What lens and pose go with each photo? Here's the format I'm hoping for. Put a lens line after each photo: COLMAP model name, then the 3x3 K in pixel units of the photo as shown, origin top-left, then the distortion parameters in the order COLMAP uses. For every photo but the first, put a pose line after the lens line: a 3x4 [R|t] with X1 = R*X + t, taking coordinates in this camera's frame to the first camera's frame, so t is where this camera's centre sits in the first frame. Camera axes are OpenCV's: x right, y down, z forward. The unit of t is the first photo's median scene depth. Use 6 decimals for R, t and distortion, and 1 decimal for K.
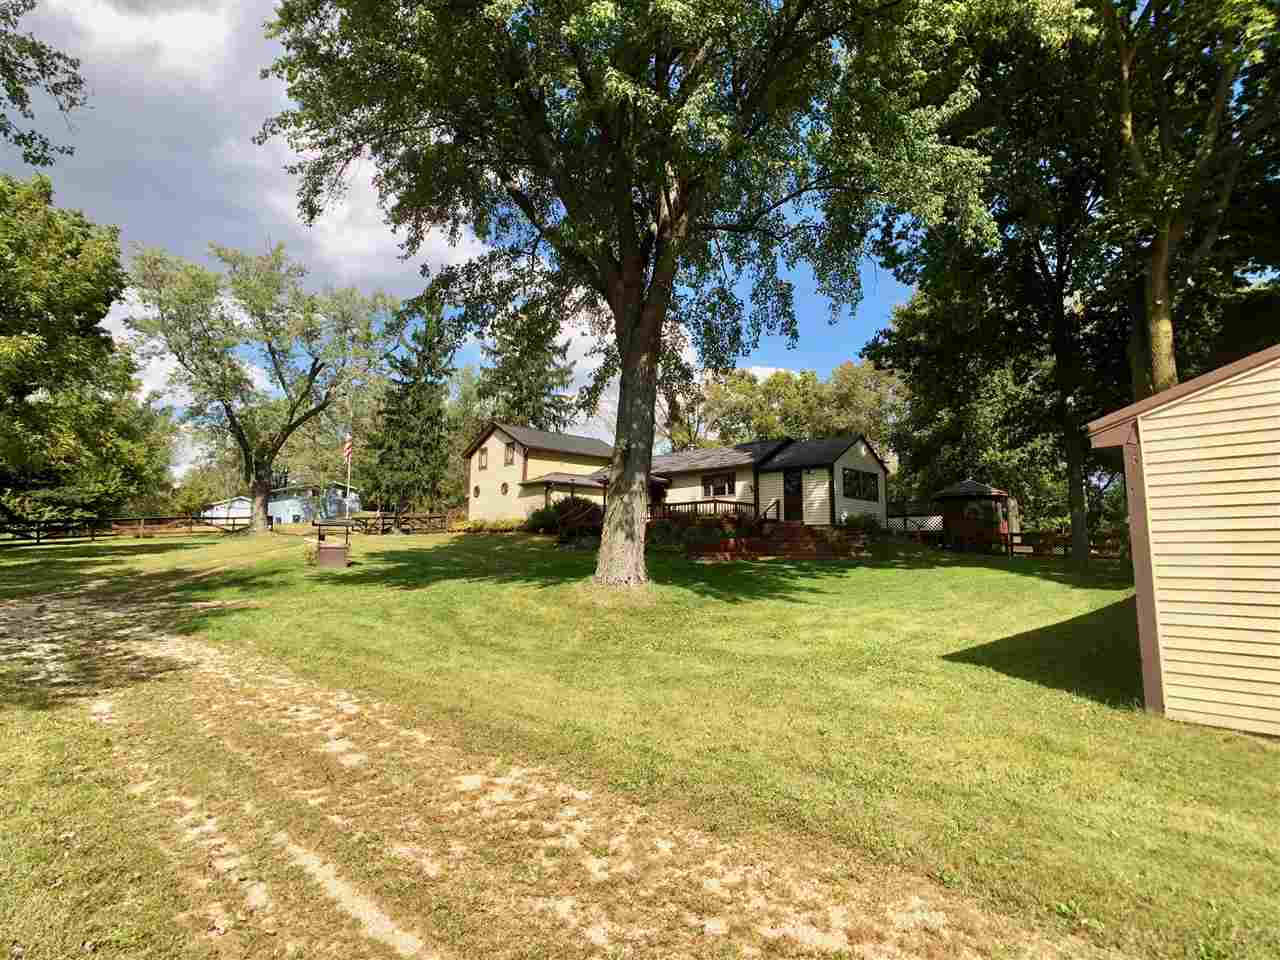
lens RADIAL K [[681.4, 0, 638.2], [0, 681.4, 473.9], [0, 0, 1]] dist [0.001574, 0.001483]
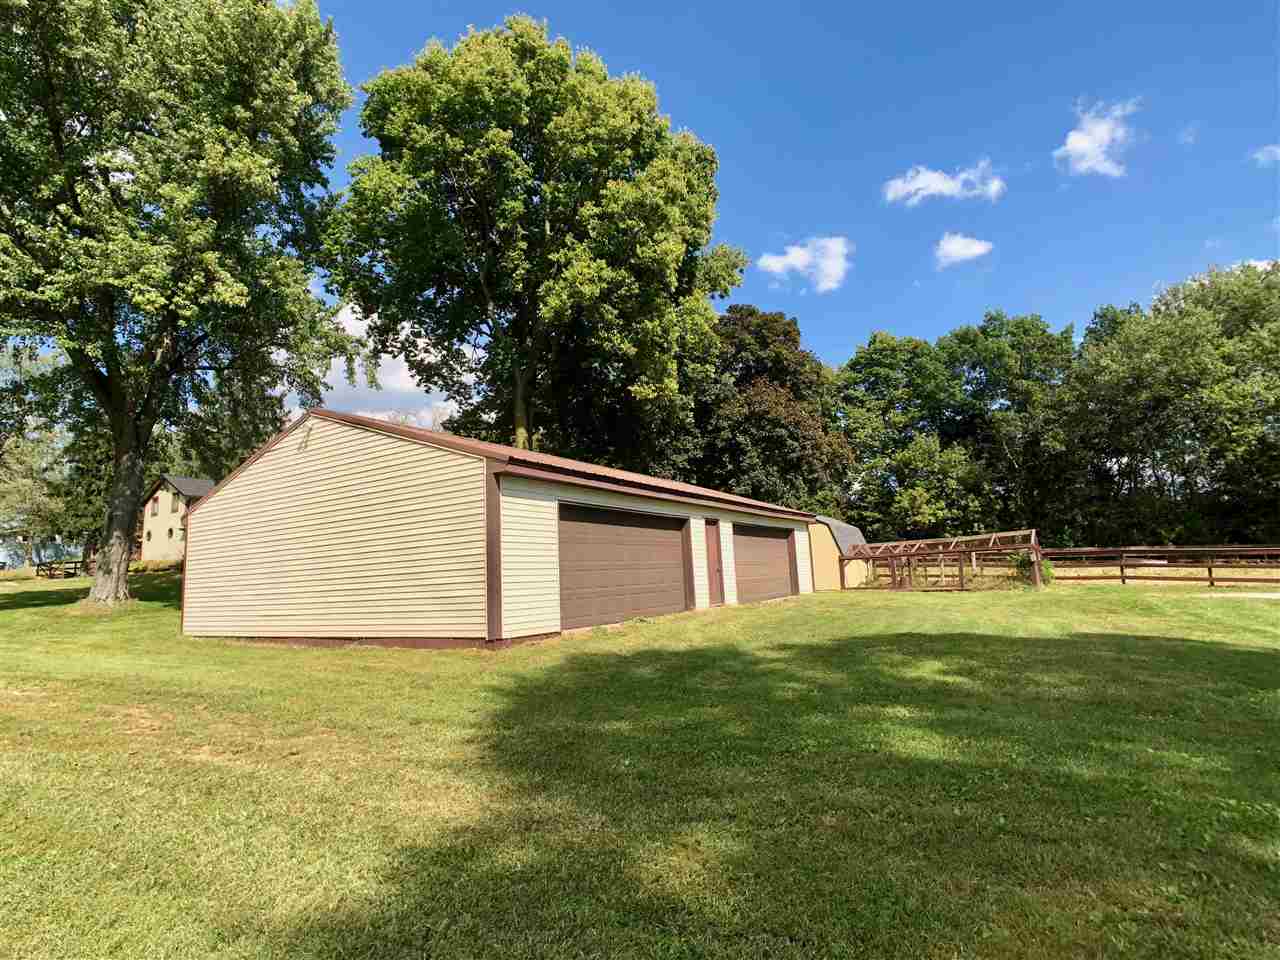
lens RADIAL K [[681.4, 0, 639.7], [0, 681.4, 479.3], [0, 0, 1]] dist [0.001574, 0.001483]
pose [[0.969539, -0.014311, 0.244519, 0.295256], [0.021735, 0.999380, -0.027691, -0.019998], [-0.243972, 0.032162, 0.969249, -0.315621]]
